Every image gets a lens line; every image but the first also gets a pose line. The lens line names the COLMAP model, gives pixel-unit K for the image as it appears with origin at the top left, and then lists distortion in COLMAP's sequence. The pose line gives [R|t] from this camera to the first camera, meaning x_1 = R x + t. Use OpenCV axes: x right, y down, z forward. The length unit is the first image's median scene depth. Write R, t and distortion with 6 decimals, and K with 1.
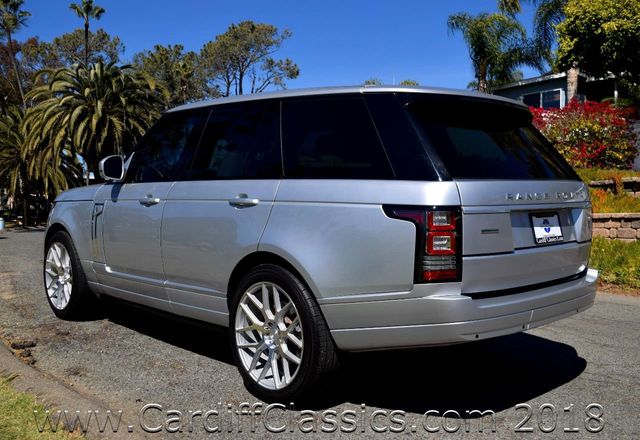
lens RADIAL K [[667.0, 0, 316.5], [0, 667.0, 211.3], [0, 0, 1]] dist [-0.019488, -0.010126]
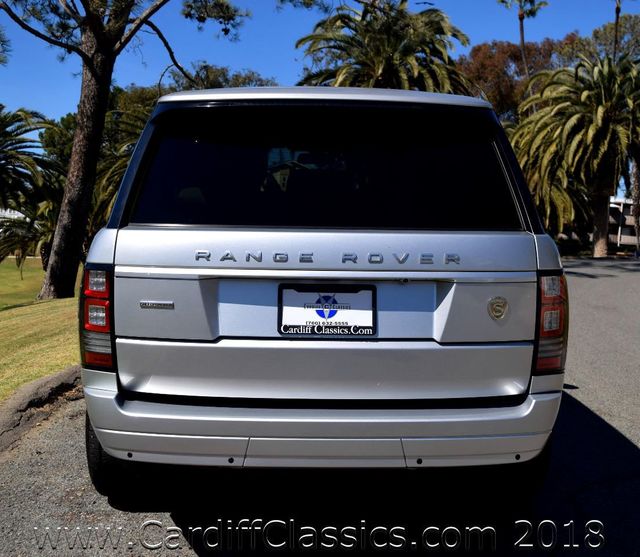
lens RADIAL K [[826.1, 0, 320.0], [0, 826.1, 278.5], [0, 0, 1]] dist [-0.020460, -0.033166]
pose [[0.743637, 0.069816, -0.664928, 0.095747], [-0.041827, 0.997443, 0.057952, -0.005352], [0.667273, -0.015283, 0.744656, 0.050422]]
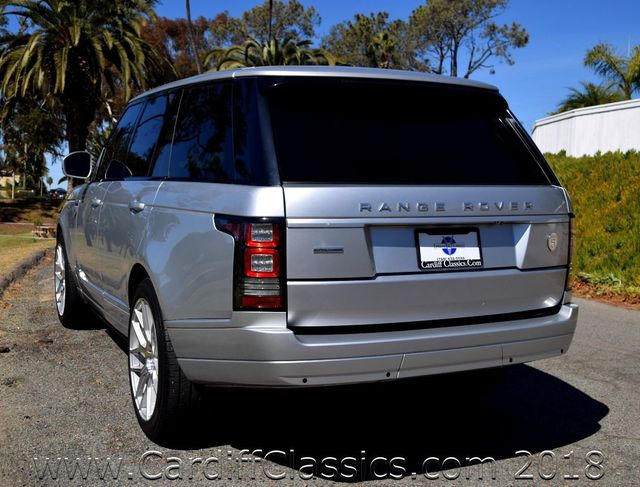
lens RADIAL K [[791.8, 0, 303.9], [0, 791.8, 258.3], [0, 0, 1]] dist [-0.018504, 0.000965]
pose [[0.948977, 0.039141, -0.312905, 0.054107], [-0.020257, 0.997784, 0.063376, -0.002057], [0.314693, -0.053804, 0.947667, 0.010154]]
